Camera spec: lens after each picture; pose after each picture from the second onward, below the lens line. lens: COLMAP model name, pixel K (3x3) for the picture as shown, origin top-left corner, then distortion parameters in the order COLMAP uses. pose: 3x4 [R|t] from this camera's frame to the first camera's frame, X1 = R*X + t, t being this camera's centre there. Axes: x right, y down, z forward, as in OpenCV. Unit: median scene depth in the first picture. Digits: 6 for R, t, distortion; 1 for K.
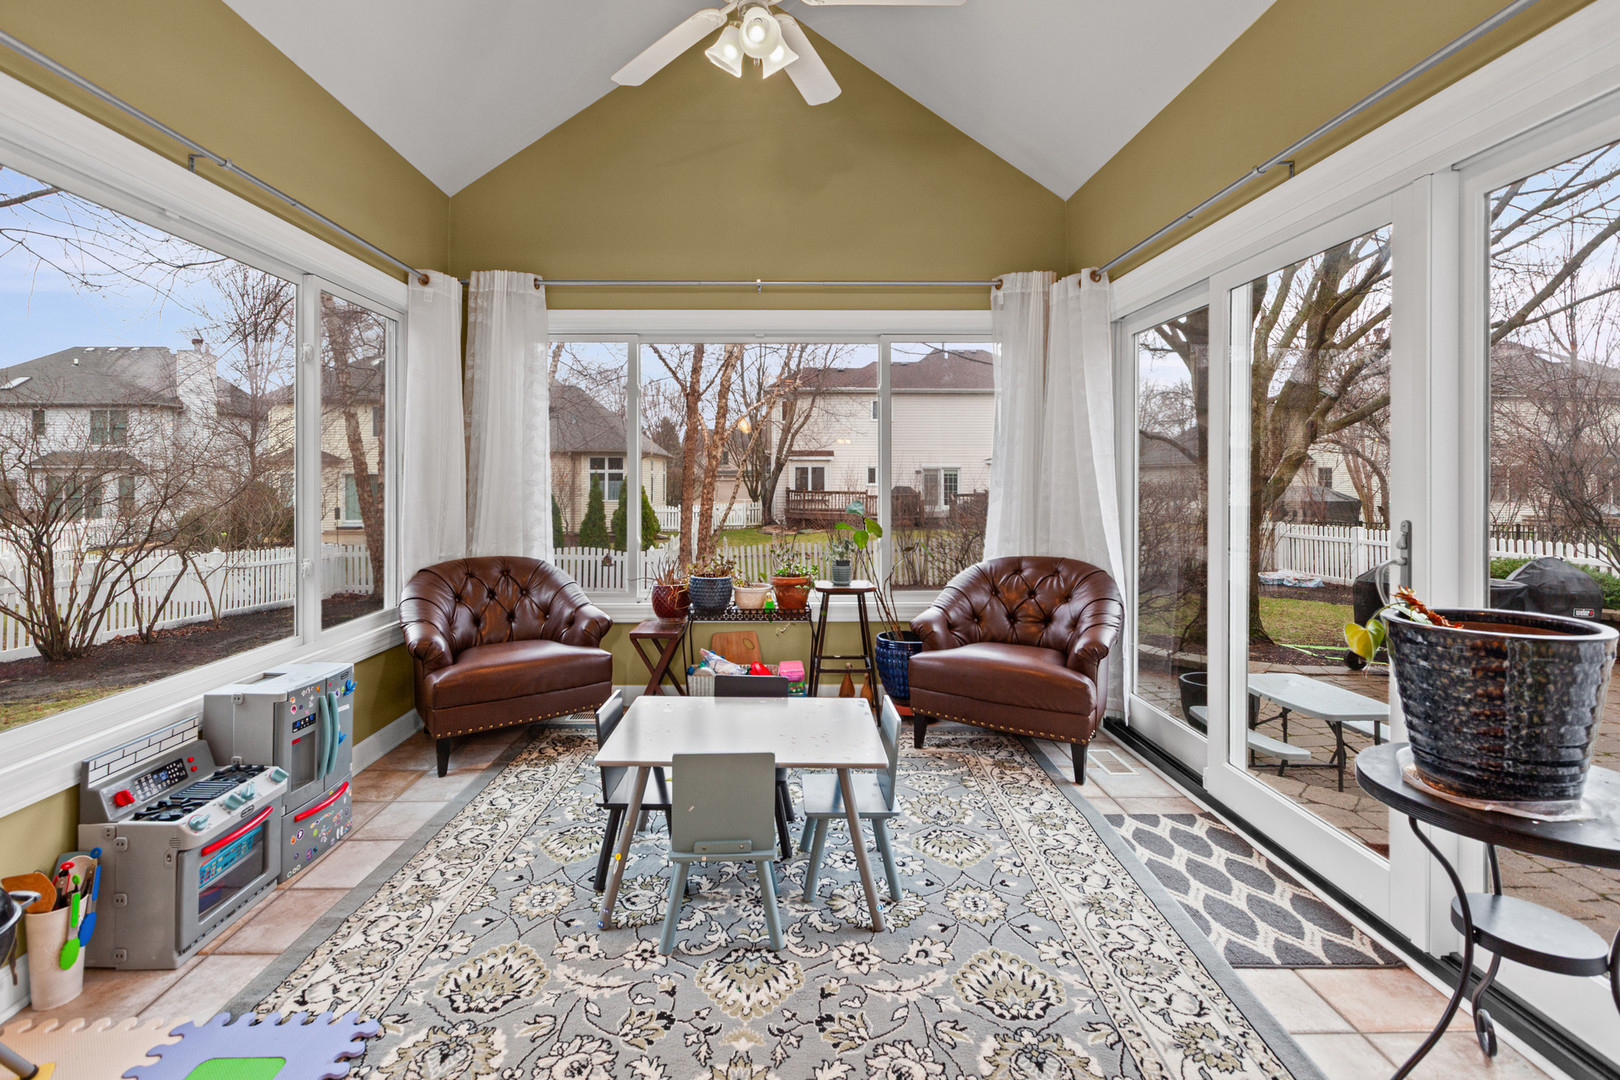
lens RADIAL K [[738.6, 0, 804.3], [0, 738.6, 479.6], [0, 0, 1]] dist [-0.004209, 0.000591]
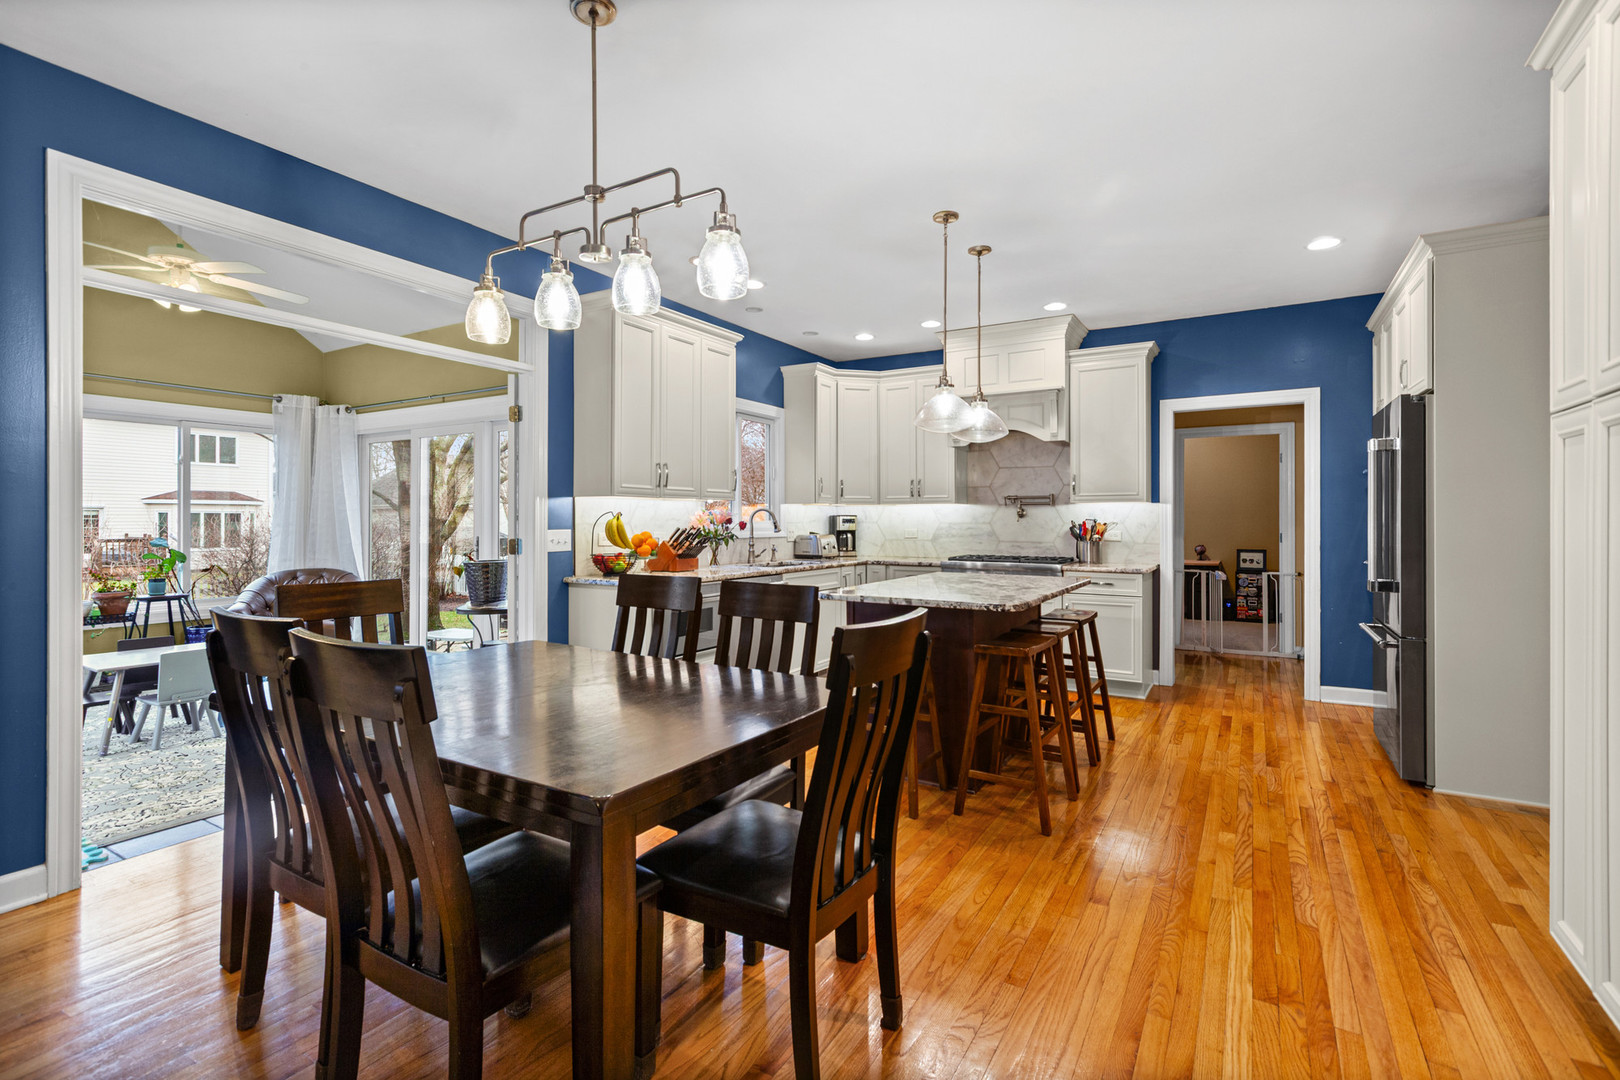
lens RADIAL K [[738.6, 0, 799.4], [0, 738.6, 516.8], [0, 0, 1]] dist [-0.004209, 0.000591]
pose [[0.537548, 0.004436, 0.843221, -0.487796], [0.003207, 0.999968, -0.007305, 0.003335], [-0.843227, 0.006631, 0.537517, -0.823442]]
